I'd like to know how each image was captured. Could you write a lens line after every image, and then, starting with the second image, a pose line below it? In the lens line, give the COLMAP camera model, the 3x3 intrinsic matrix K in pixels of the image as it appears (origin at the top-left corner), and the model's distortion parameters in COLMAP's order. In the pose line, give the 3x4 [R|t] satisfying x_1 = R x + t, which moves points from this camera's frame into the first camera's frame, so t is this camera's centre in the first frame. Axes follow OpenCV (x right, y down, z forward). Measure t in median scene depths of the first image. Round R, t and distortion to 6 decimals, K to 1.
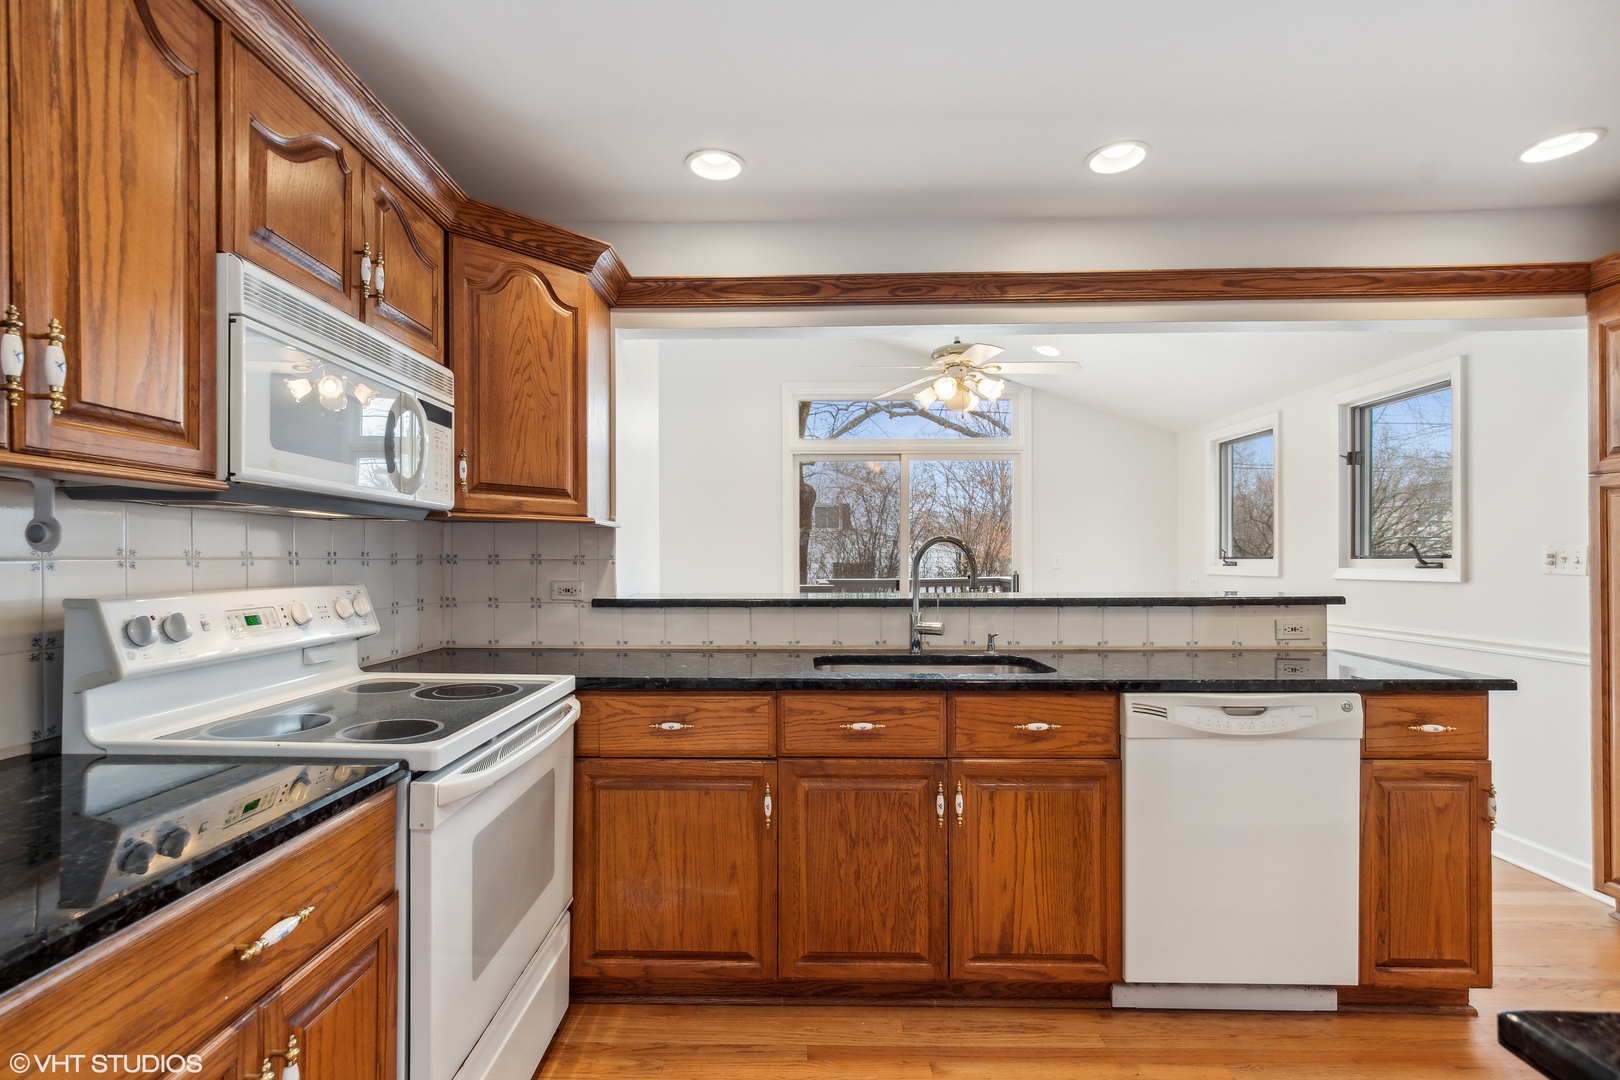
lens RADIAL K [[729.2, 0, 802.5], [0, 729.2, 556.4], [0, 0, 1]] dist [0.000691, 0.000925]
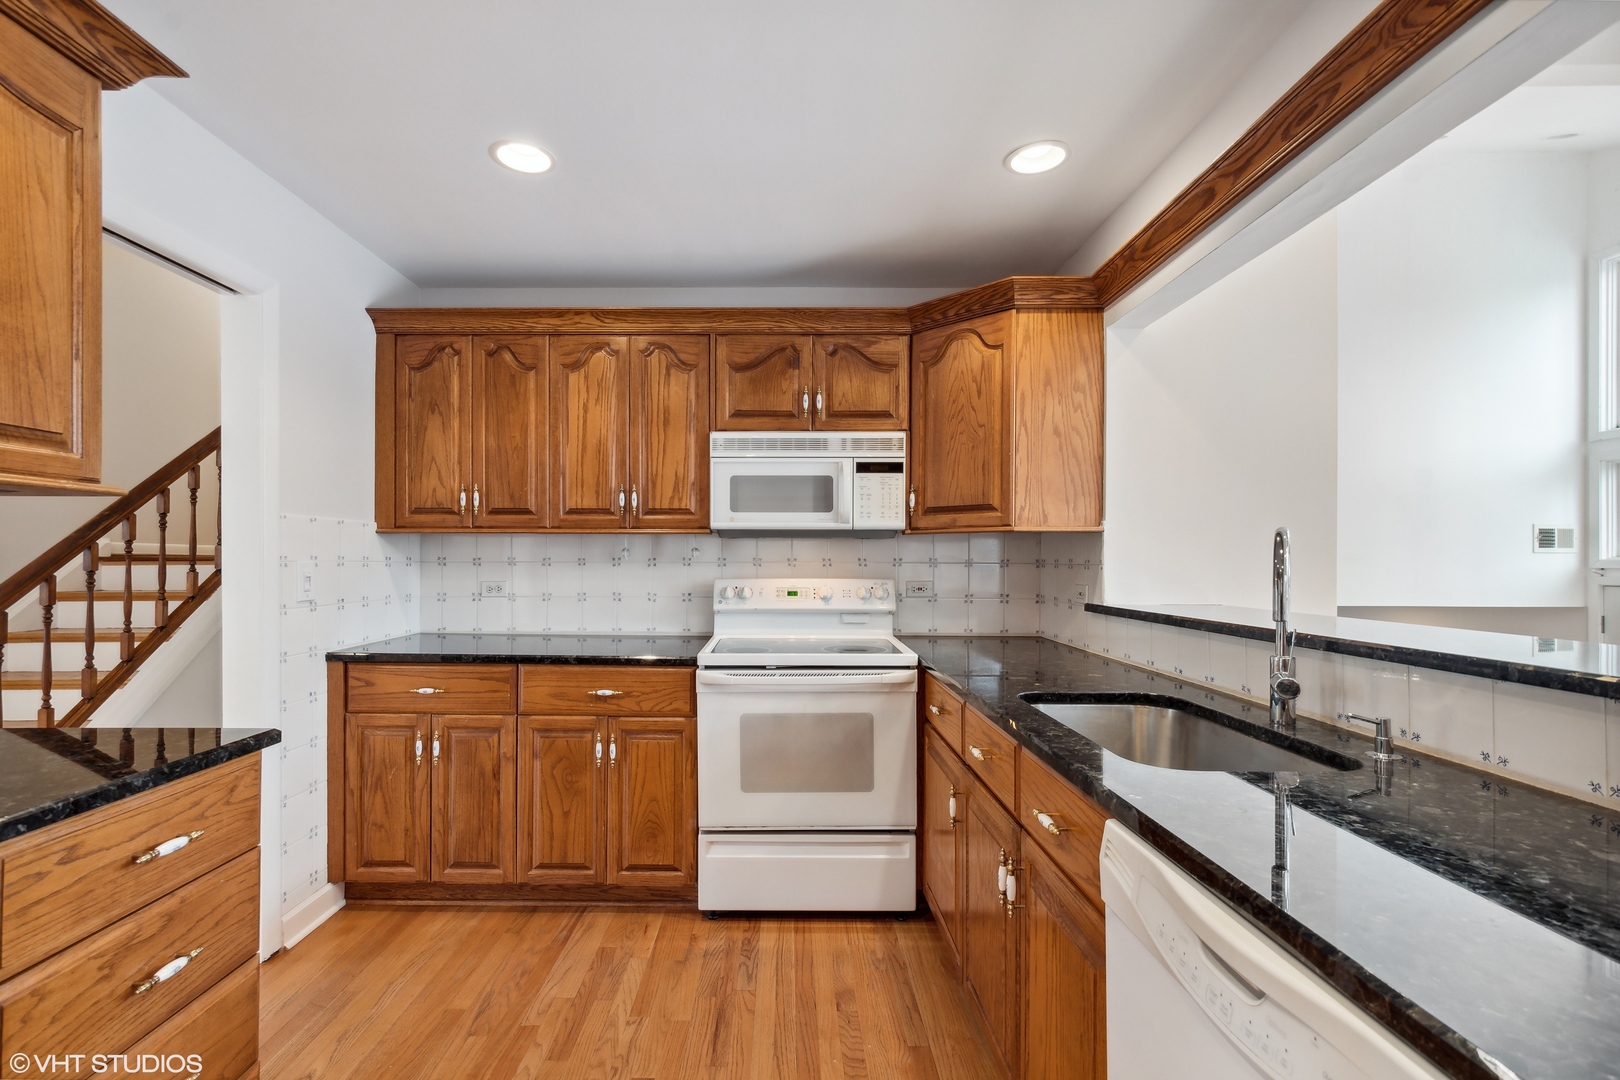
lens RADIAL K [[729.2, 0, 799.6], [0, 729.2, 546.2], [0, 0, 1]] dist [0.000691, 0.000925]
pose [[0.027224, -0.008264, -0.999595, 0.888446], [0.005548, 0.999952, -0.008116, -0.018078], [0.999614, -0.005324, 0.027269, 0.702516]]
